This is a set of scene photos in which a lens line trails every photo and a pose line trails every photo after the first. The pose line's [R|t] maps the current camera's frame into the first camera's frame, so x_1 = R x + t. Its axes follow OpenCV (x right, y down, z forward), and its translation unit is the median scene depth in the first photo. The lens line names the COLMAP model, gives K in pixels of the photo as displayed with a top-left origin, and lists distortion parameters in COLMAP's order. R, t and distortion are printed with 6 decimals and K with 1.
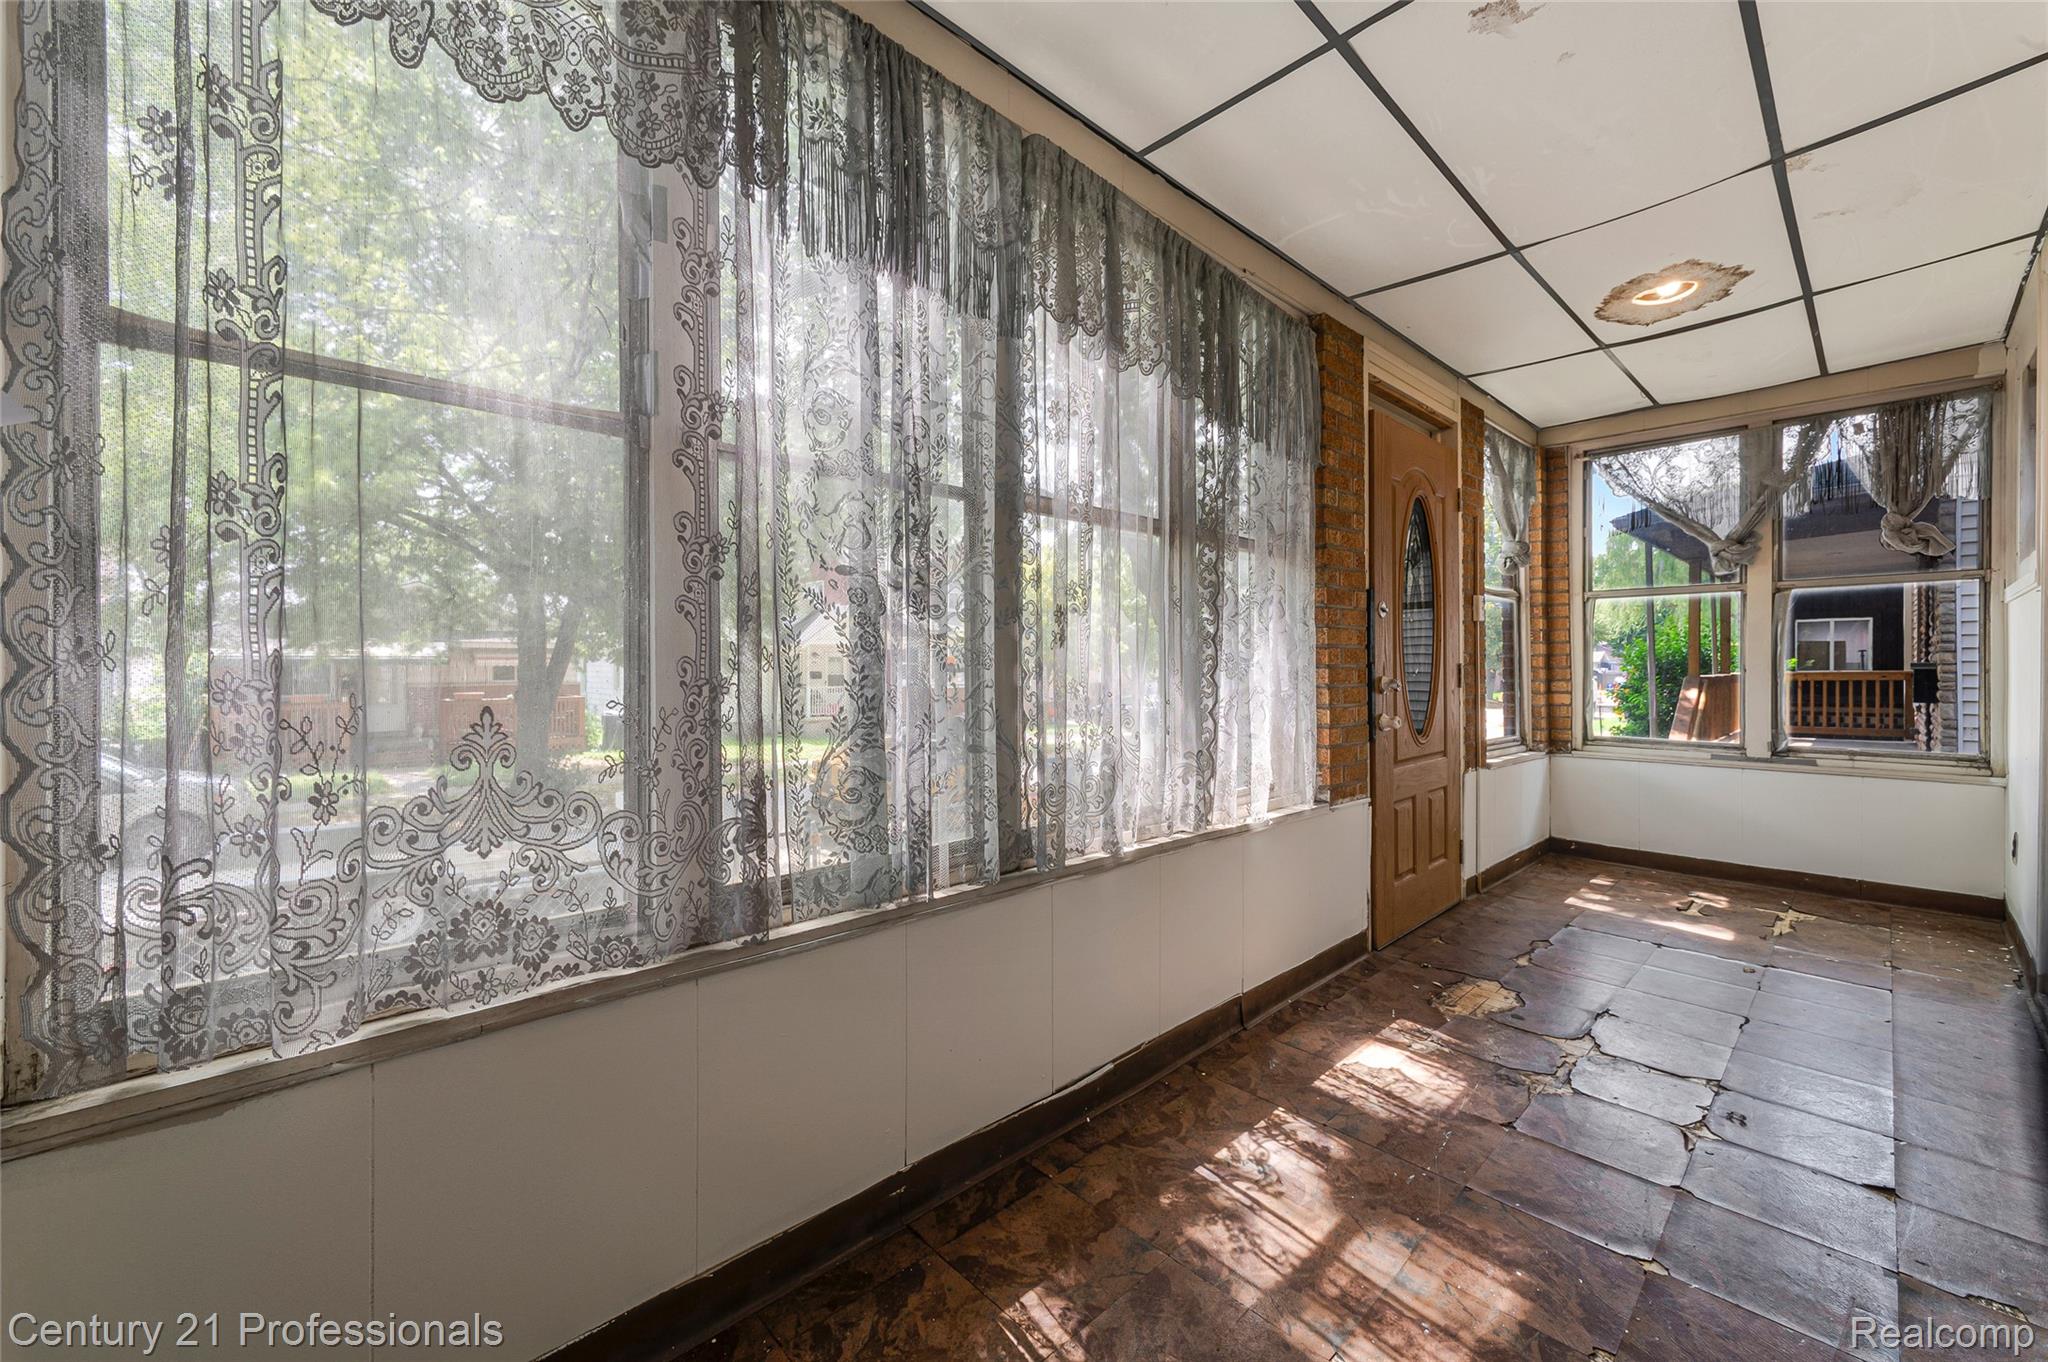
lens RADIAL K [[810.5, 0, 1032.8], [0, 810.5, 672.0], [0, 0, 1]] dist [0.000178, -0.000160]
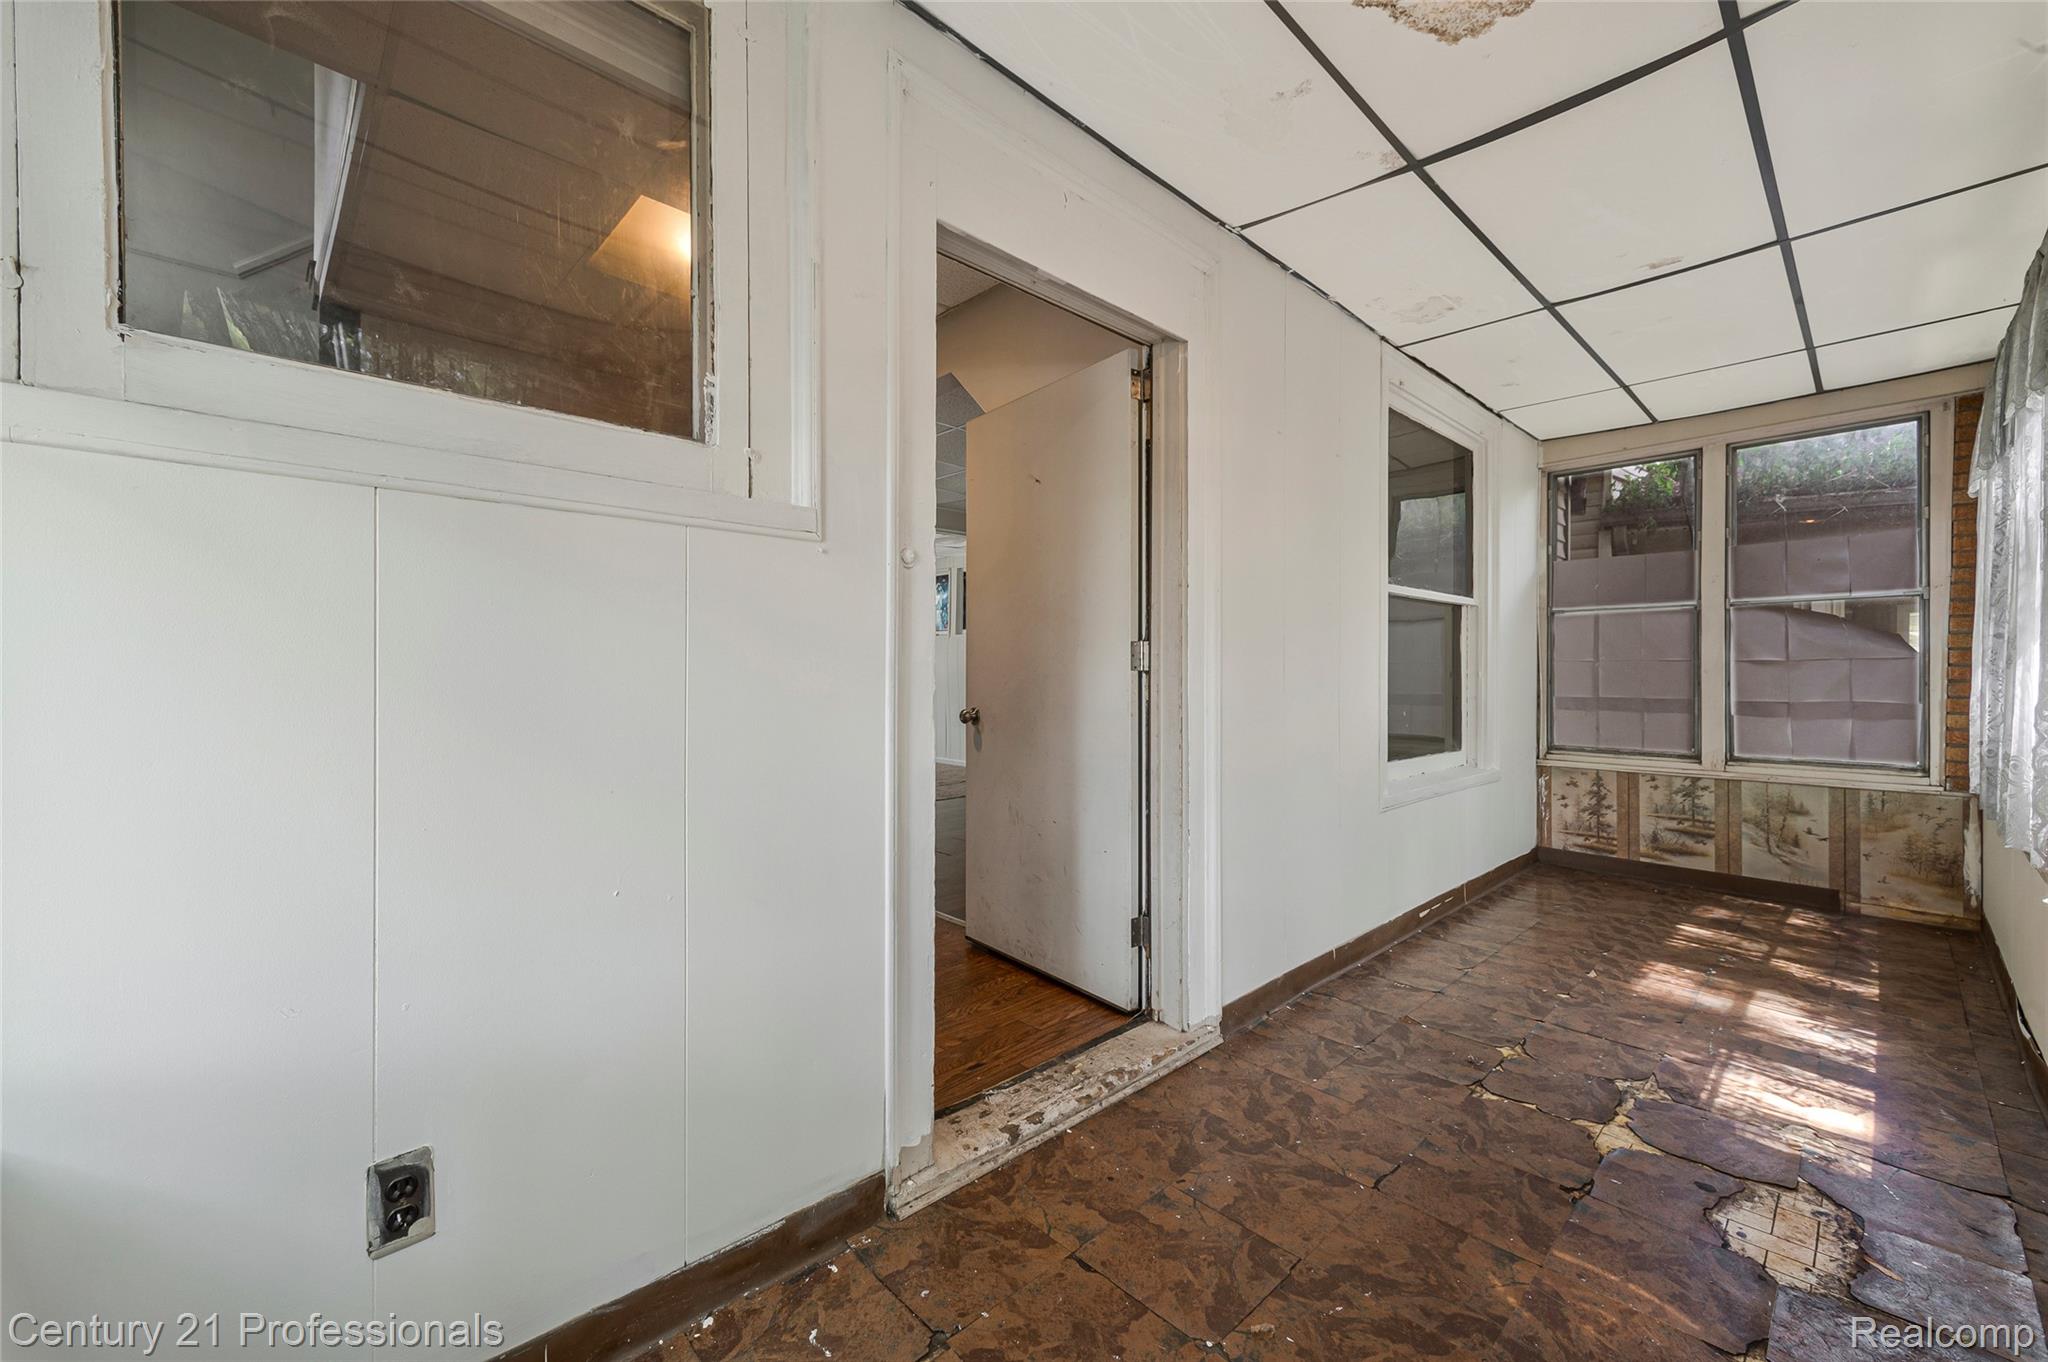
lens RADIAL K [[810.5, 0, 1032.8], [0, 810.5, 672.0], [0, 0, 1]] dist [0.000178, -0.000160]
pose [[-0.999984, 0.004625, 0.003223, 1.267662], [0.004618, 0.999987, -0.002089, -0.017191], [-0.003232, -0.002074, -0.999993, 1.840297]]
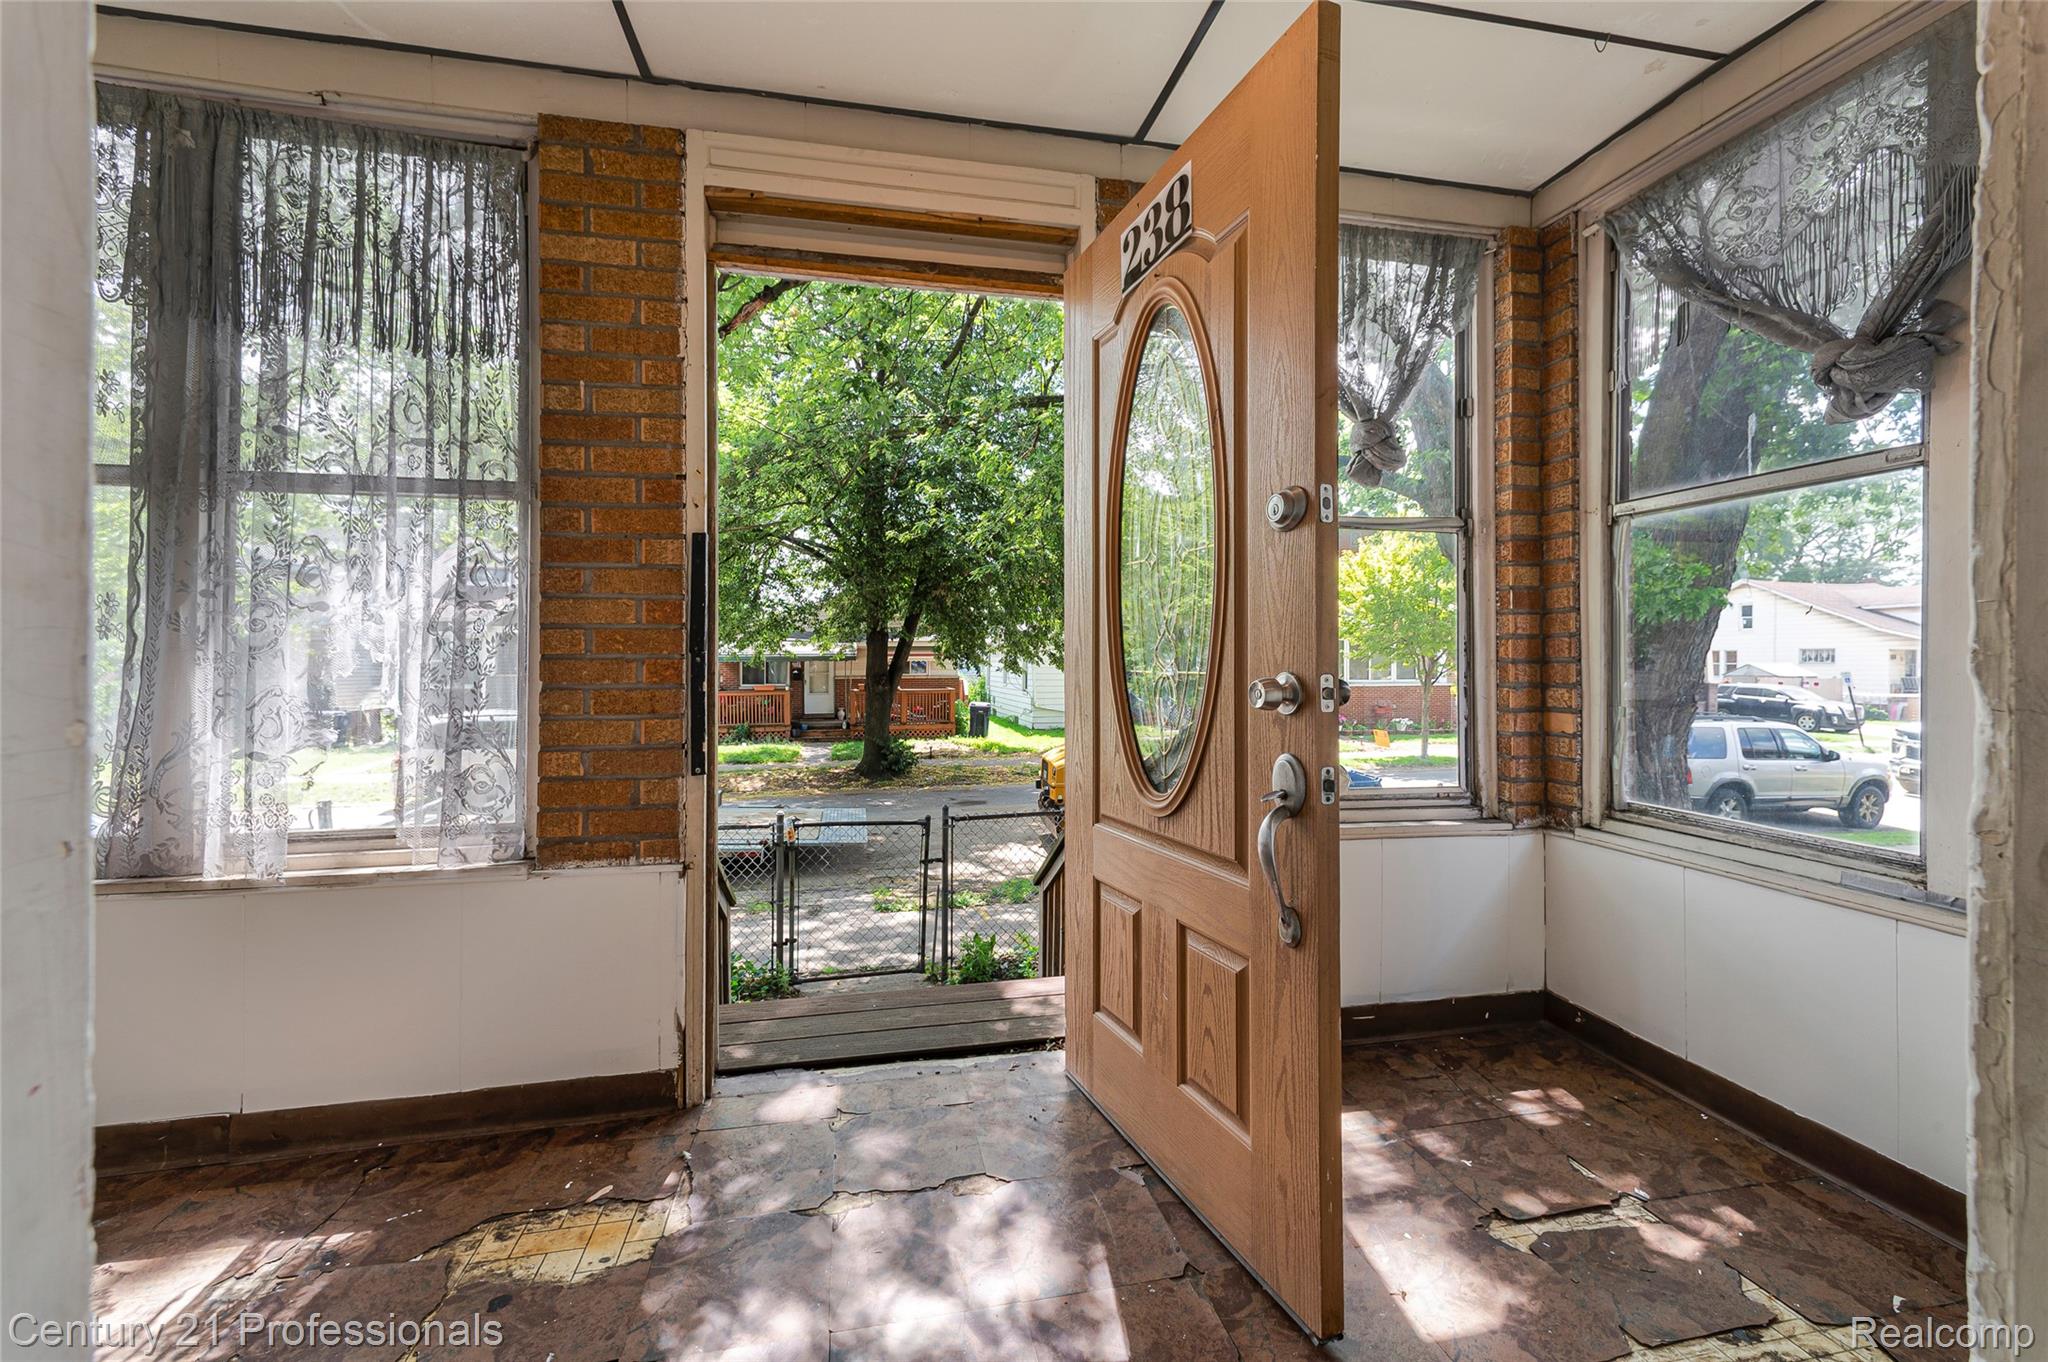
lens RADIAL K [[825.4, 0, 1024.0], [0, 825.4, 681.0], [0, 0, 1]] dist [-0.000375, -0.000107]
pose [[0.847391, 0.011358, -0.530848, 1.295335], [-0.000378, 0.999784, 0.020788, -0.006752], [0.530969, -0.017415, 0.847212, 0.786115]]
